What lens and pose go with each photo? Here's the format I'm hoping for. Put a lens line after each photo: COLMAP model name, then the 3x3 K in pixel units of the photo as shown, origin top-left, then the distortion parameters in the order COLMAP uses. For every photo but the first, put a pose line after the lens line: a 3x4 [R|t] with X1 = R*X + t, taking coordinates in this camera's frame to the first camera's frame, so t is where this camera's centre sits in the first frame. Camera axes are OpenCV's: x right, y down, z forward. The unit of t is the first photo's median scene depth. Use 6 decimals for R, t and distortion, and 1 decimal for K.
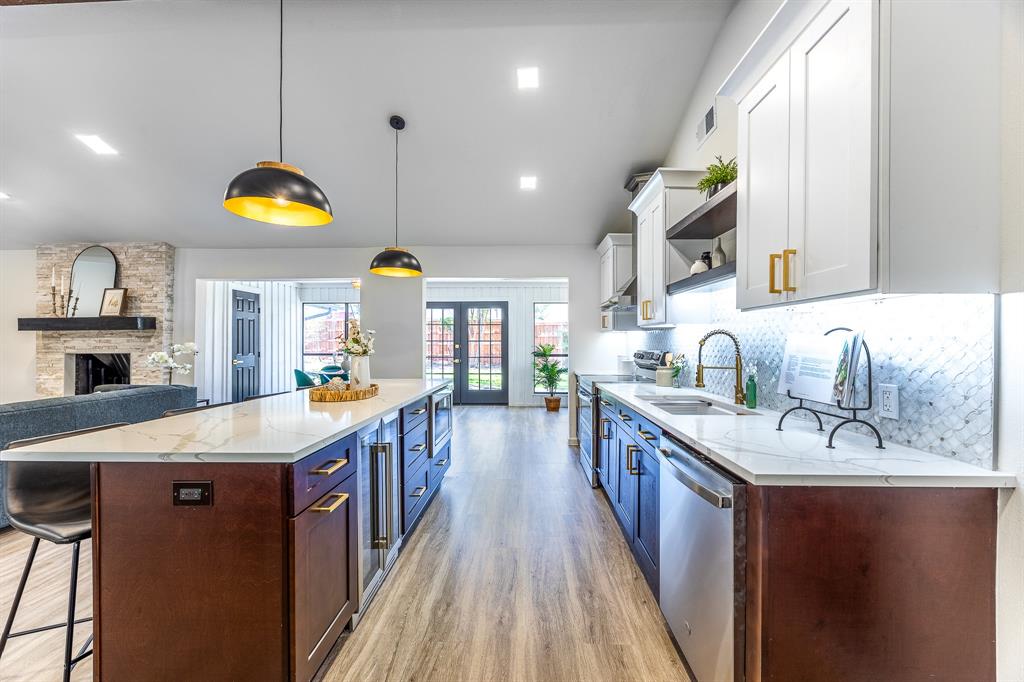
lens RADIAL K [[390.2, 0, 515.3], [0, 390.2, 342.5], [0, 0, 1]] dist [-0.002238, -0.000321]
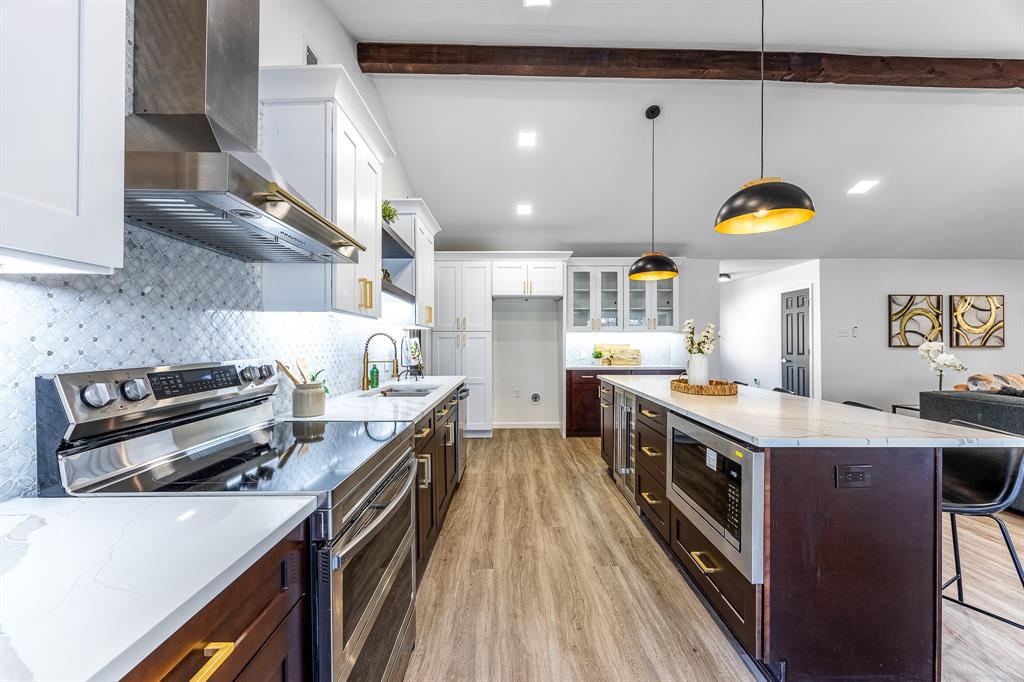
lens RADIAL K [[390.2, 0, 515.8], [0, 390.2, 342.1], [0, 0, 1]] dist [-0.002238, -0.000321]
pose [[-0.999007, 0.001617, -0.044521, 0.148371], [0.001702, 0.999997, -0.001863, 0.004907], [0.044518, -0.001937, -0.999007, 2.366848]]
